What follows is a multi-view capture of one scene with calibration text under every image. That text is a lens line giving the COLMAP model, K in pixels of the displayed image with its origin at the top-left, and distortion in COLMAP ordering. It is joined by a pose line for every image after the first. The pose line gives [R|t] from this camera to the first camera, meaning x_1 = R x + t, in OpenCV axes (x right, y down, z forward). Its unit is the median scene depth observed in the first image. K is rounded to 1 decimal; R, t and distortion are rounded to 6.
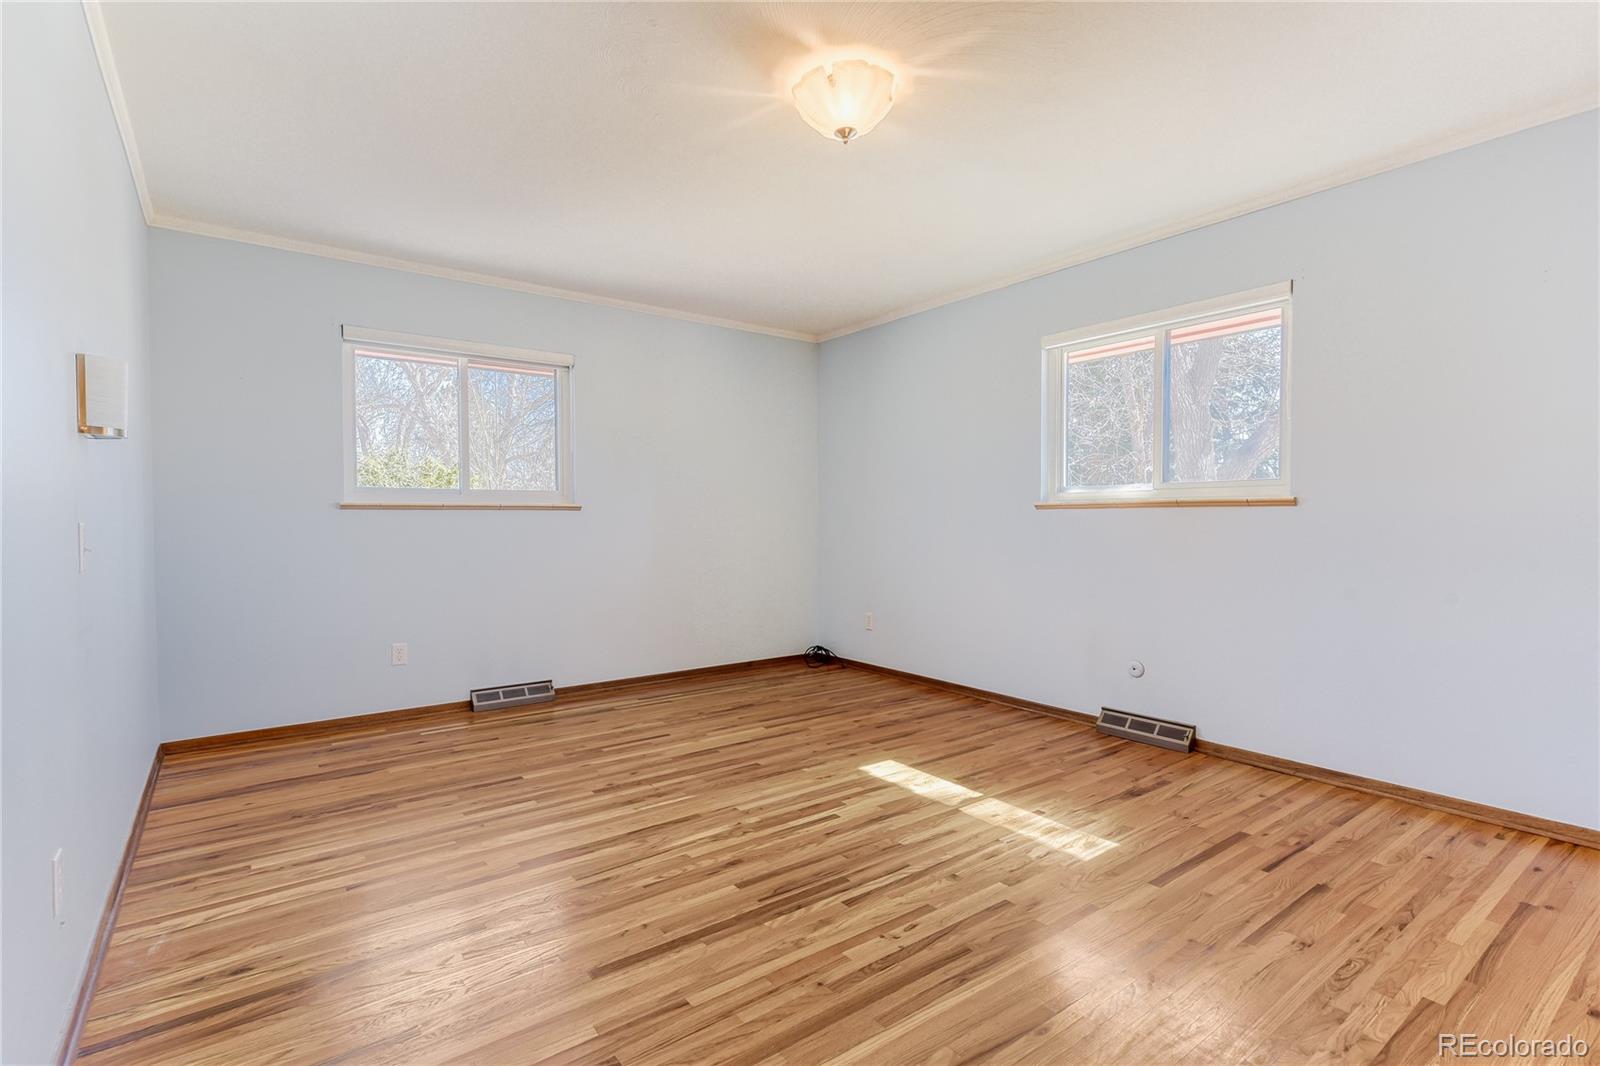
lens RADIAL K [[744.2, 0, 799.7], [0, 744.2, 540.5], [0, 0, 1]] dist [0.011395, -0.000102]
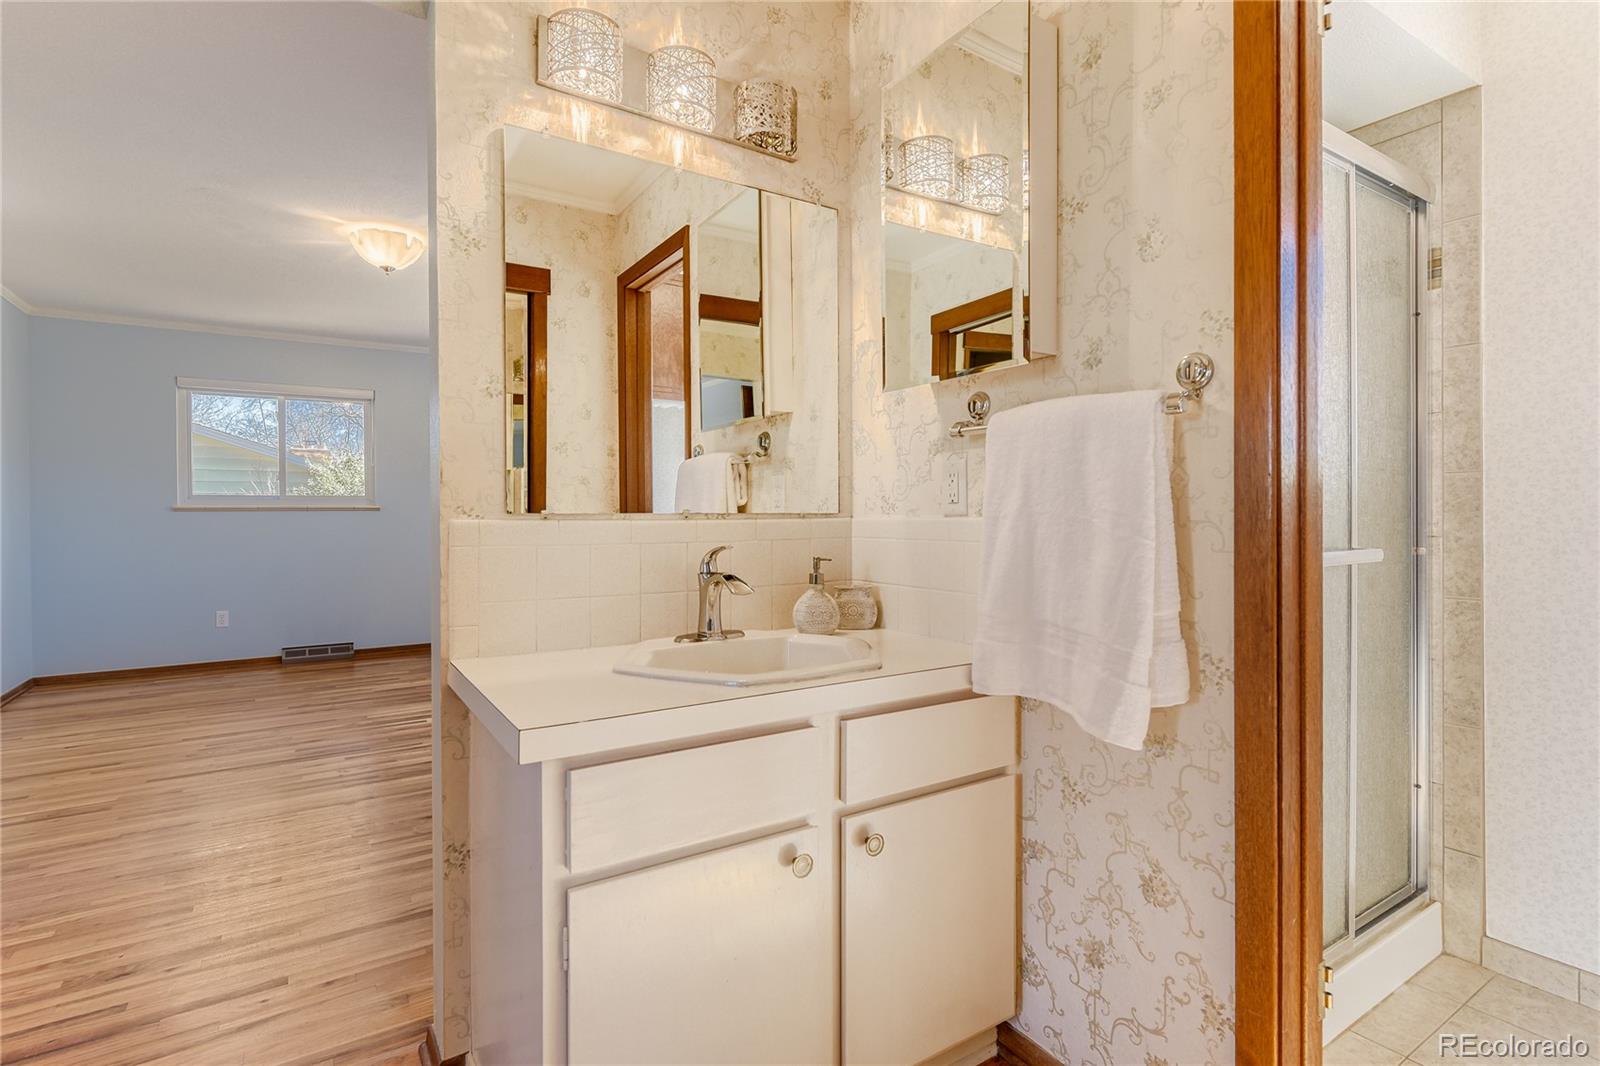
lens RADIAL K [[744.2, 0, 788.9], [0, 744.2, 522.3], [0, 0, 1]] dist [0.011395, -0.000102]
pose [[0.997933, -0.000817, -0.064252, 0.872455], [-0.000657, 0.999737, -0.022930, 0.013290], [0.064254, 0.022925, 0.997670, -0.431413]]
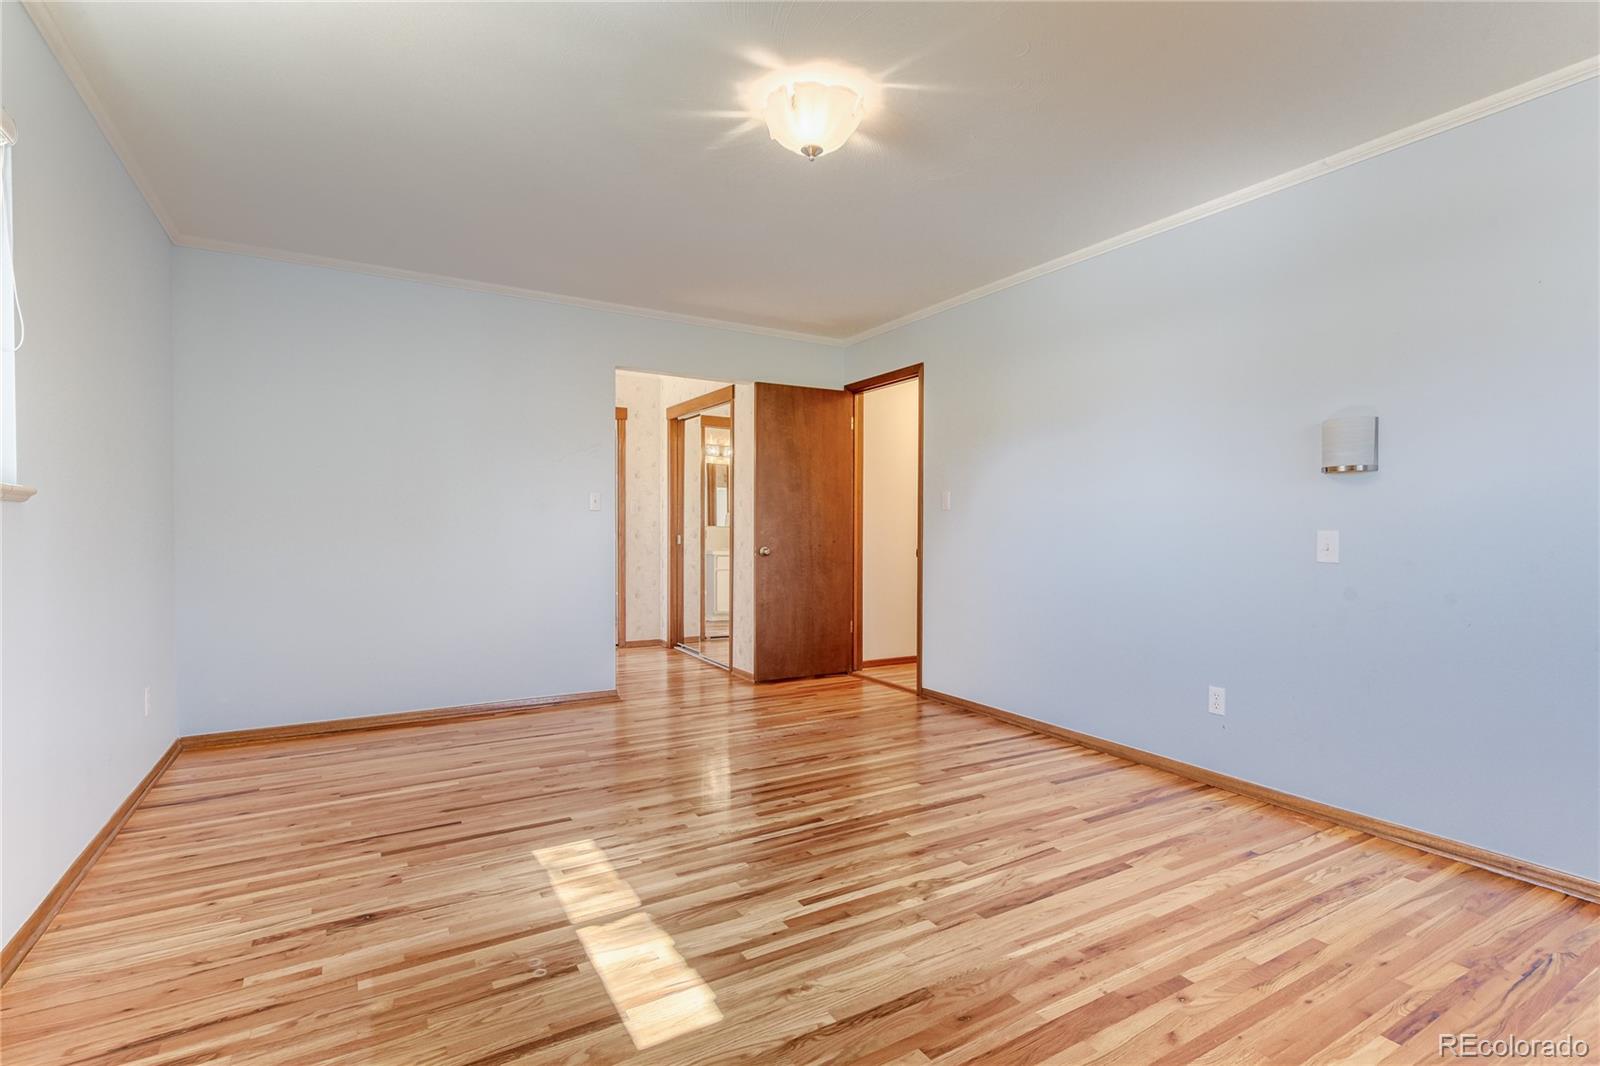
lens RADIAL K [[744.2, 0, 796.4], [0, 744.2, 530.1], [0, 0, 1]] dist [0.011395, -0.000102]
pose [[-0.993469, -0.005162, 0.113984, -0.032431], [-0.001507, 0.999483, 0.032128, -0.050396], [-0.114091, 0.031746, -0.992963, 1.792496]]
